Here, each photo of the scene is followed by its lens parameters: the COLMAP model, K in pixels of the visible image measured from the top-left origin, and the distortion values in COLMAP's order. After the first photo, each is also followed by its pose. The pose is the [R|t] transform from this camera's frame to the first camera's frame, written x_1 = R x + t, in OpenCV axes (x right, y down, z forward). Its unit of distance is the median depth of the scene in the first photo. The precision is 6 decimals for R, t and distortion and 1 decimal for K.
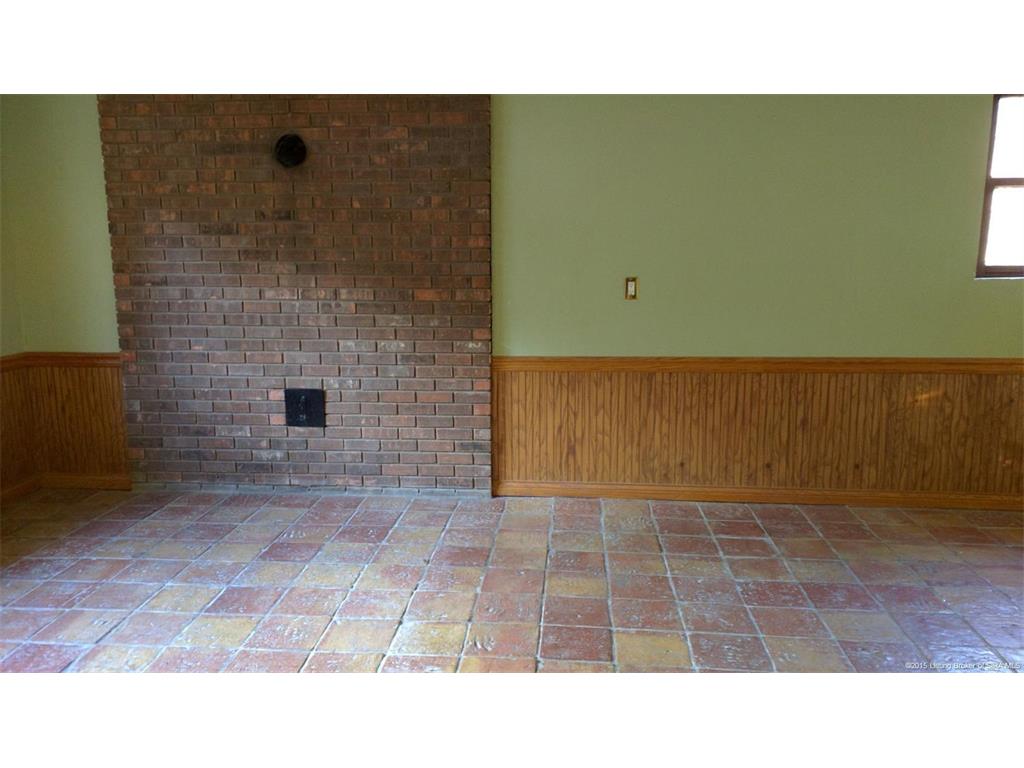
lens RADIAL K [[852.1, 0, 512.0], [0, 852.1, 384.0], [0, 0, 1]] dist [0.112218, -0.261628]
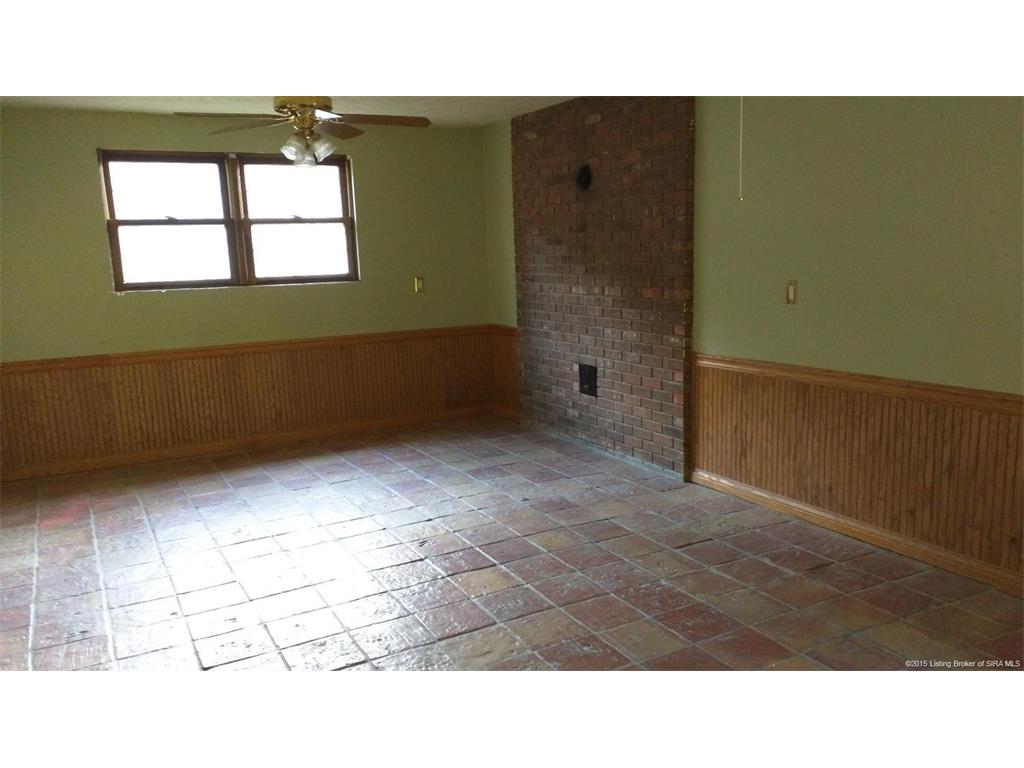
lens RADIAL K [[852.1, 0, 512.0], [0, 852.1, 384.0], [0, 0, 1]] dist [0.112218, -0.261628]
pose [[0.540910, 0.118906, -0.832633, 0.765139], [-0.108812, 0.991530, 0.070910, -0.044126], [0.834012, 0.052245, 0.549267, 0.218542]]
